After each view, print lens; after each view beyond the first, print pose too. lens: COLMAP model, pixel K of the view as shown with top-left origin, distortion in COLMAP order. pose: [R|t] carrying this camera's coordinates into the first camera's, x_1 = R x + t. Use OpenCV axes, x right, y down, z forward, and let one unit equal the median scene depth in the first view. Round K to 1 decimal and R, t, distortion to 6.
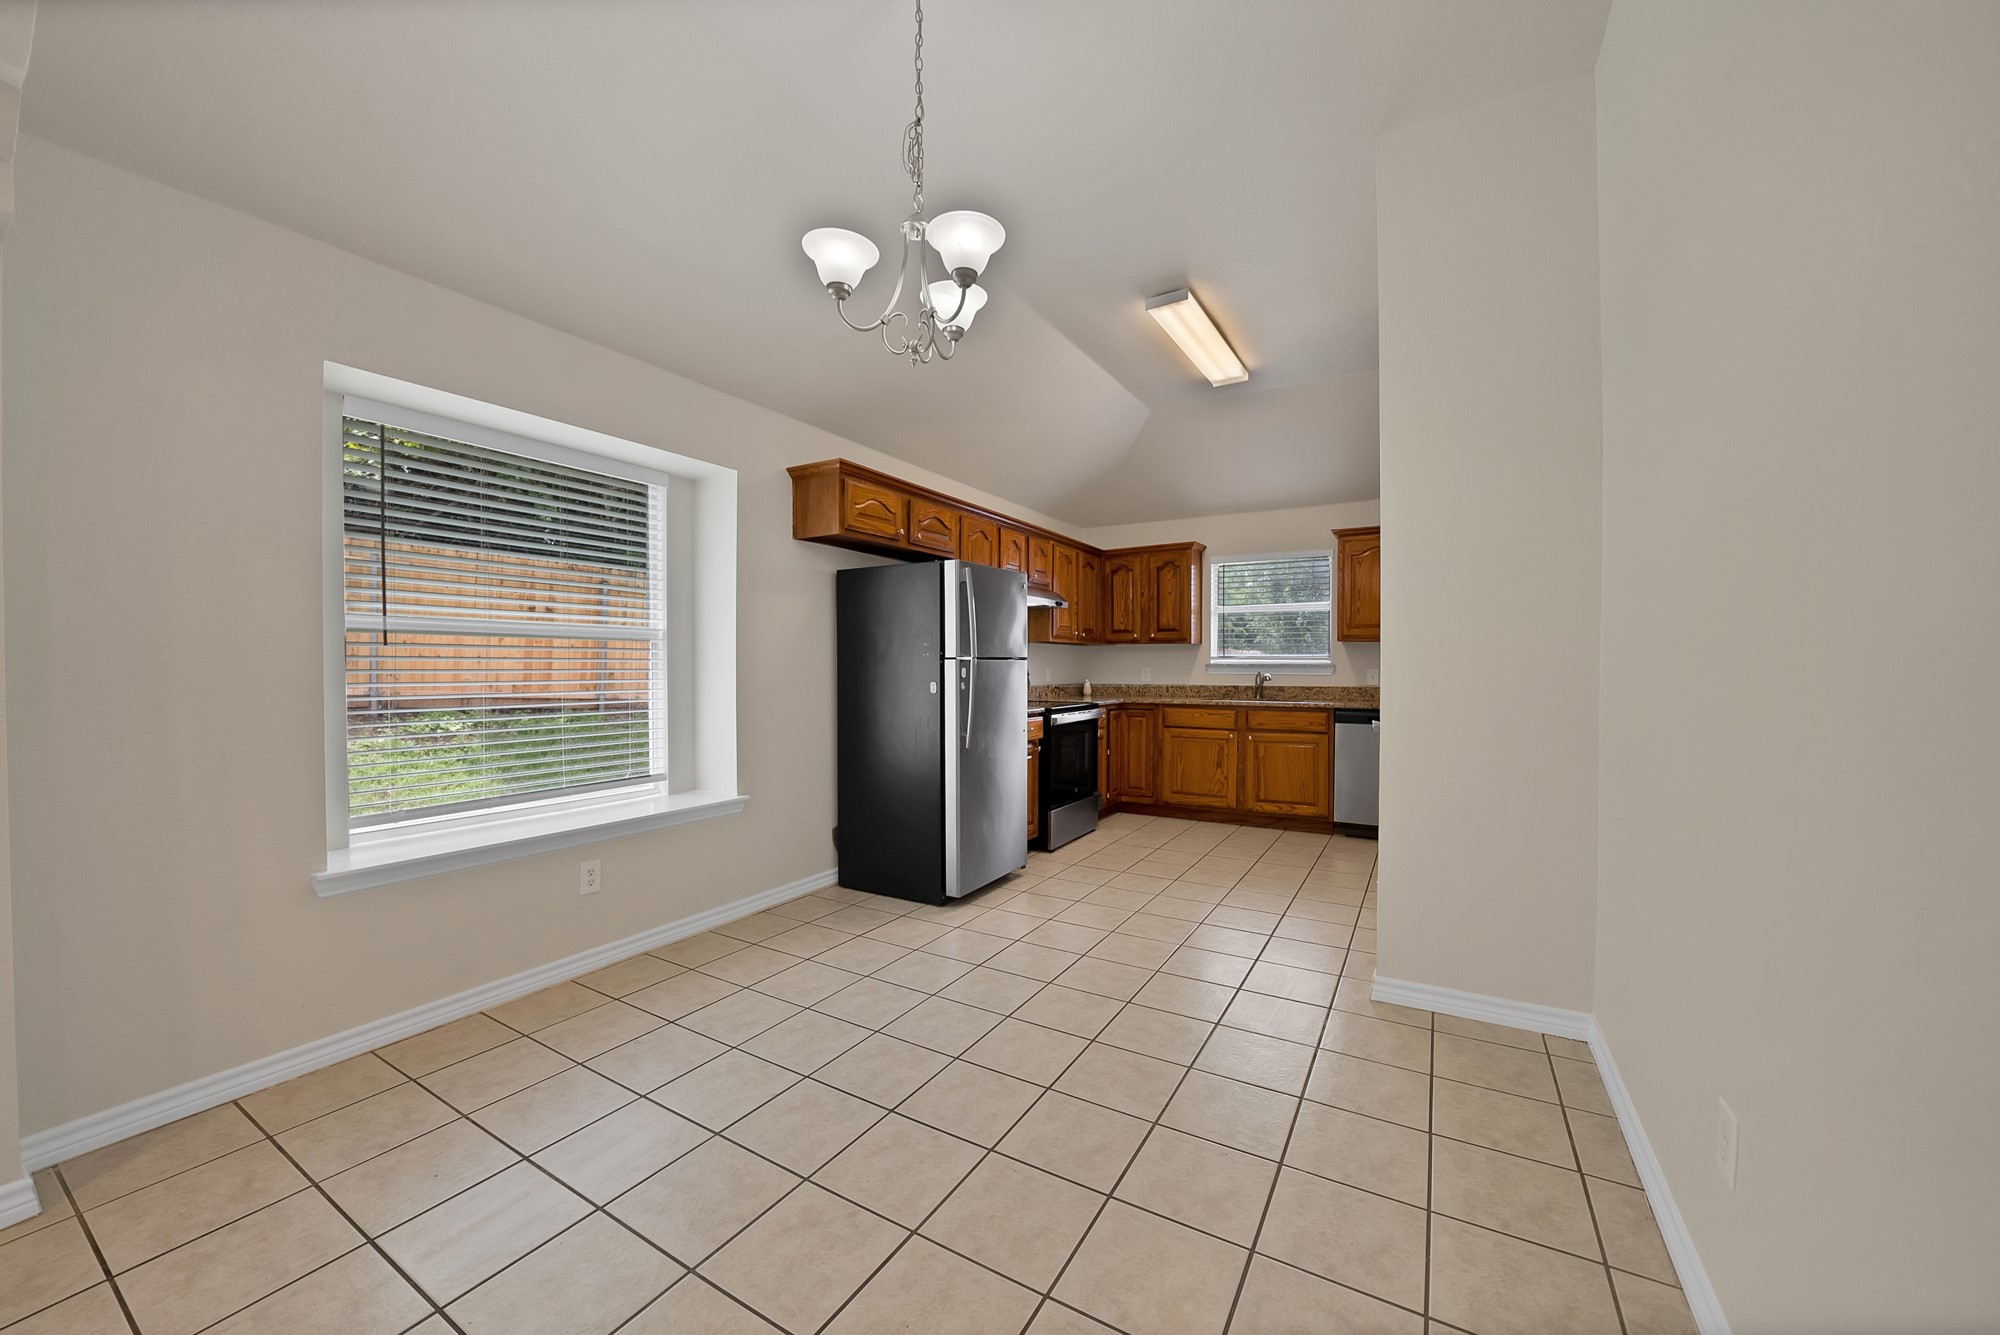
lens RADIAL K [[727.6, 0, 984.3], [0, 727.6, 685.6], [0, 0, 1]] dist [-0.015741, -0.001387]
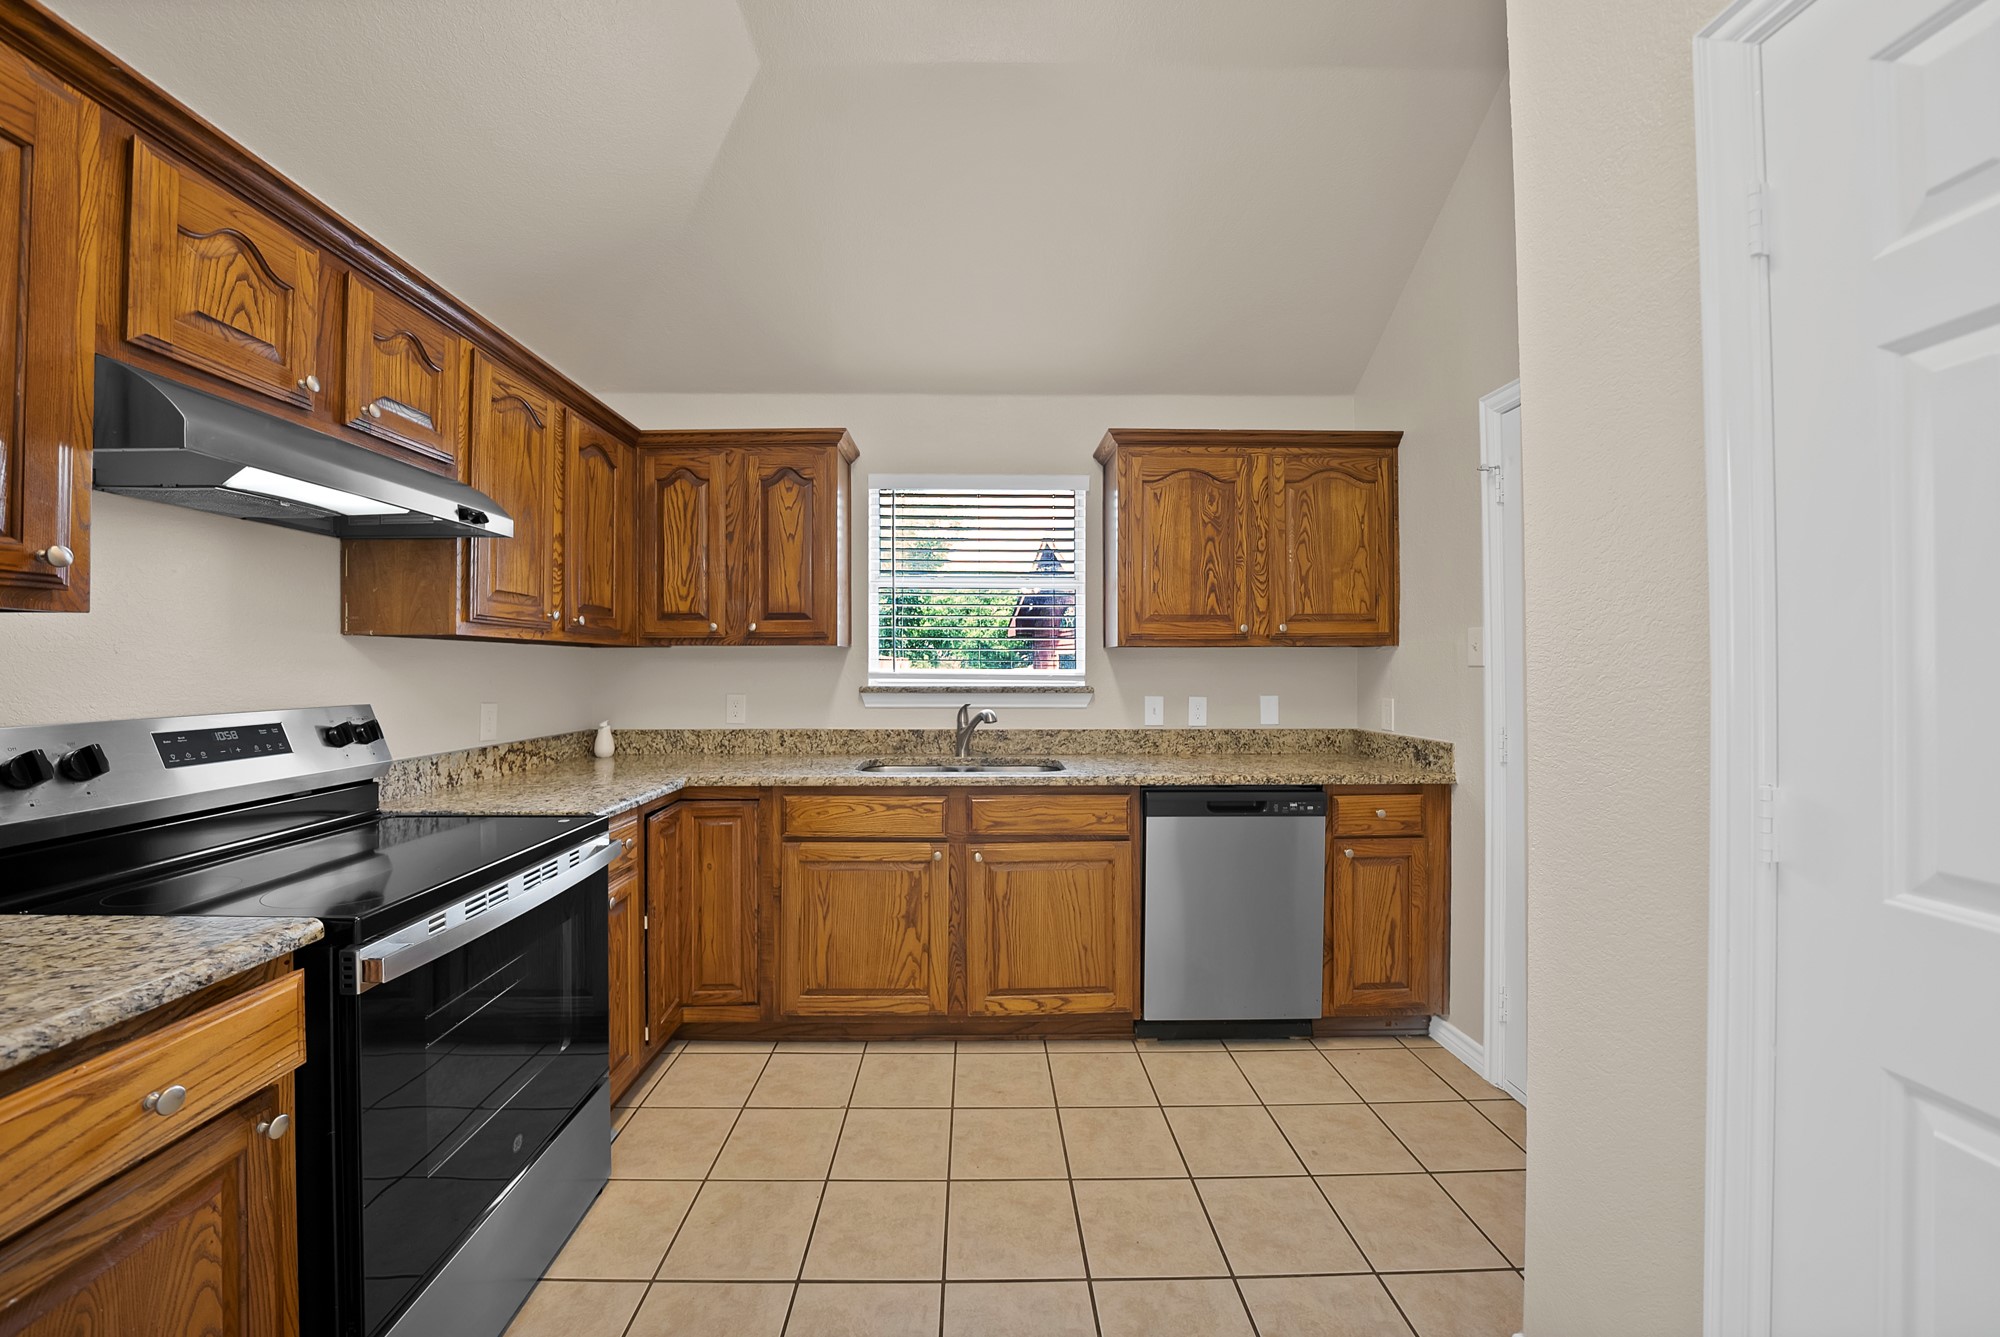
lens RADIAL K [[727.6, 0, 989.7], [0, 727.6, 658.4], [0, 0, 1]] dist [-0.015741, -0.001387]
pose [[0.836855, 0.008740, 0.547355, 0.119565], [0.008552, 0.999542, -0.029036, -0.038874], [-0.547358, 0.028980, 0.836397, 0.603221]]
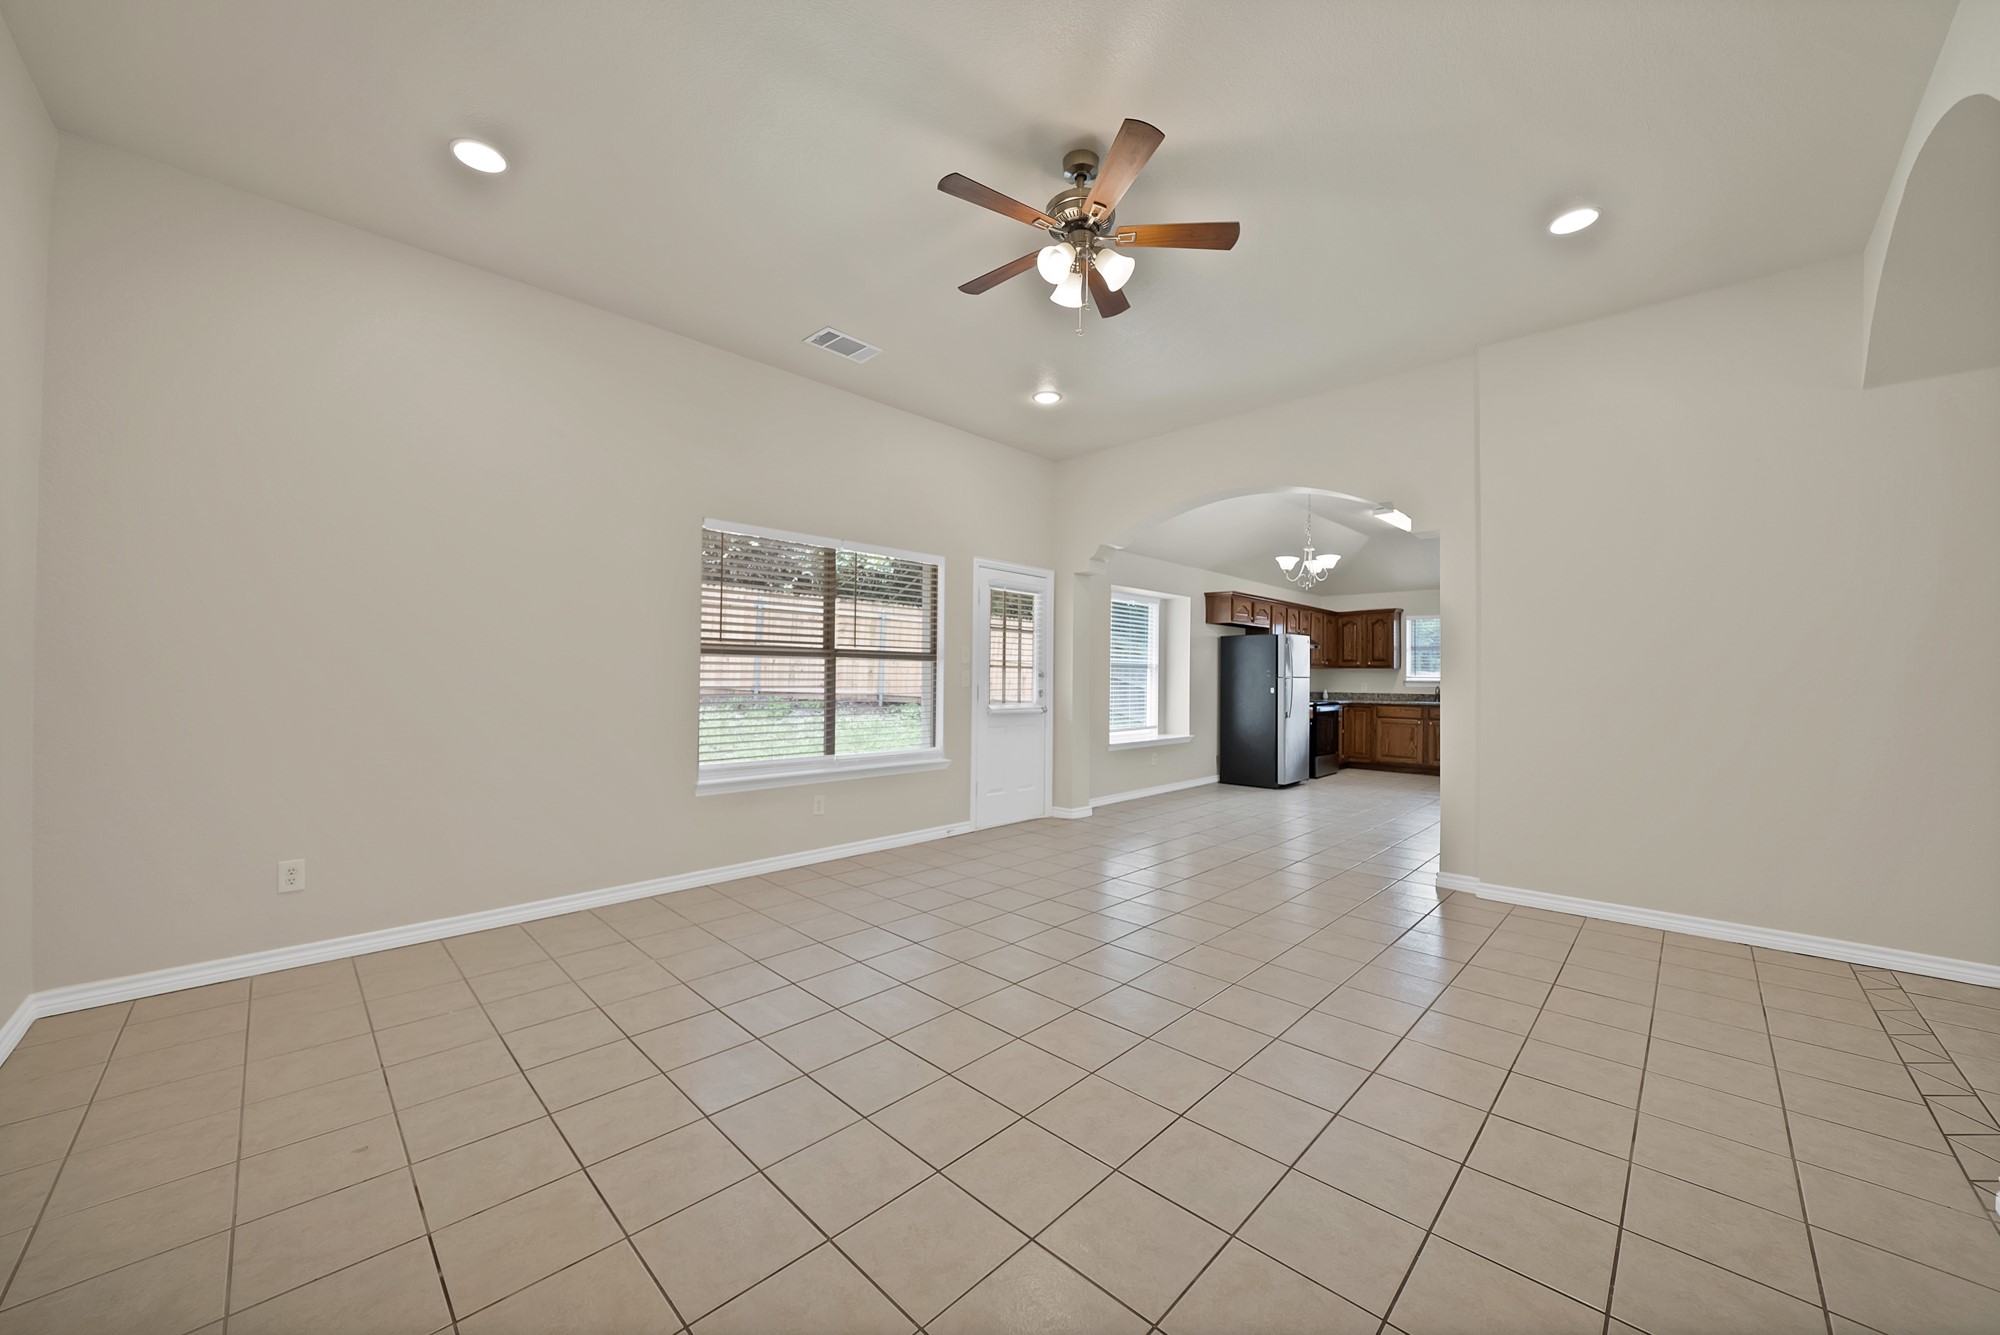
lens RADIAL K [[727.6, 0, 1007.0], [0, 727.6, 675.0], [0, 0, 1]] dist [-0.015741, -0.001387]
pose [[0.980289, 0.009276, -0.197350, -0.291470], [-0.015115, 0.999491, -0.028104, 0.020062], [0.196988, 0.030533, 0.979930, -0.909438]]
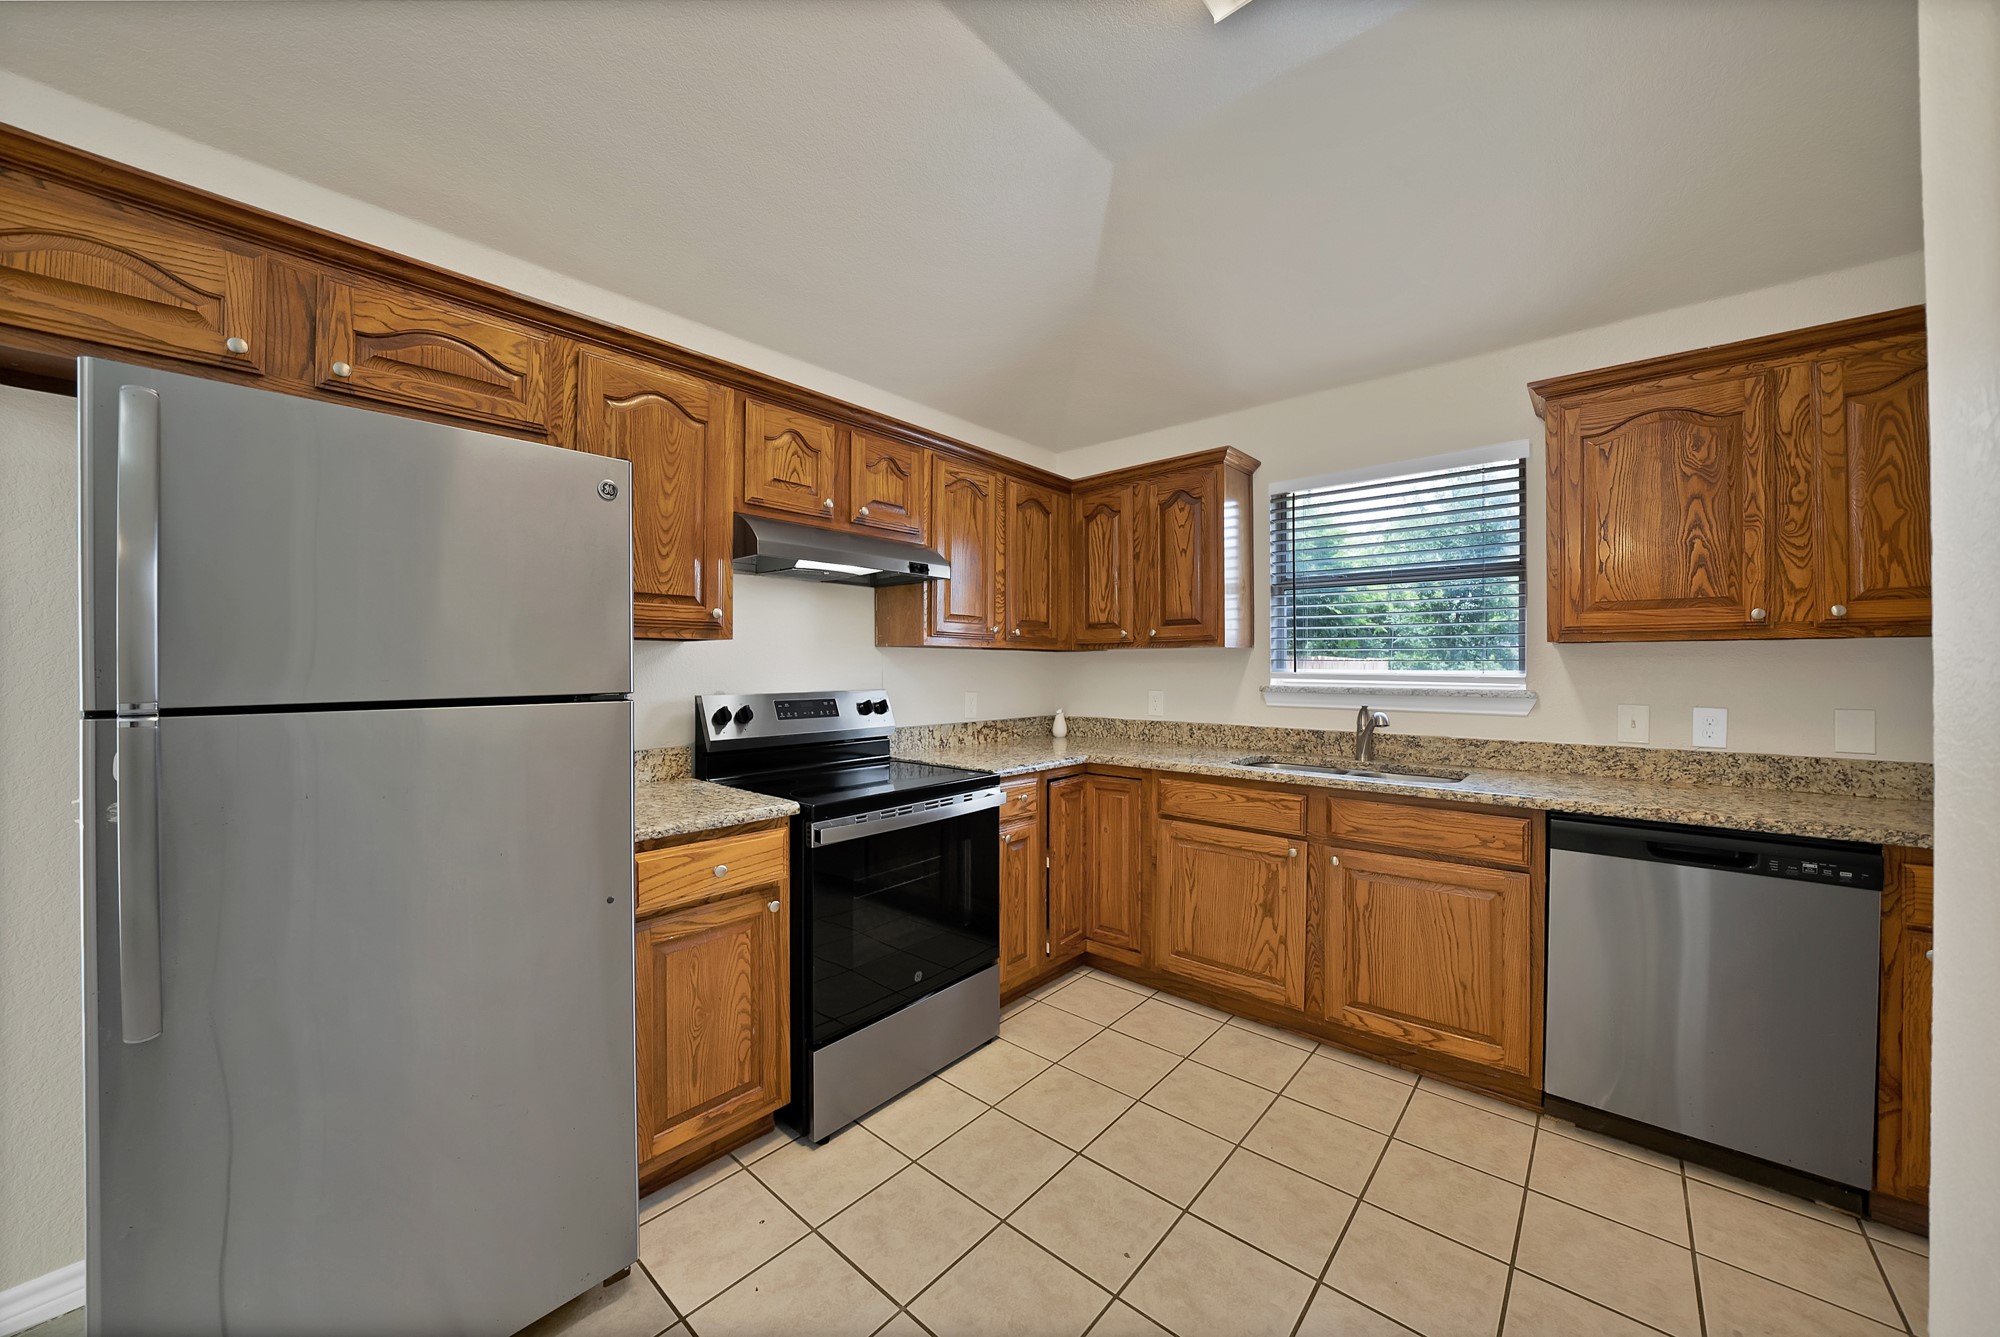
lens RADIAL K [[727.6, 0, 1016.9], [0, 727.6, 660.6], [0, 0, 1]] dist [-0.015741, -0.001387]
pose [[0.990291, 0.003097, -0.138976, 0.230808], [-0.006957, 0.999603, -0.027302, -0.037264], [0.138836, 0.028003, 0.989919, 0.521056]]
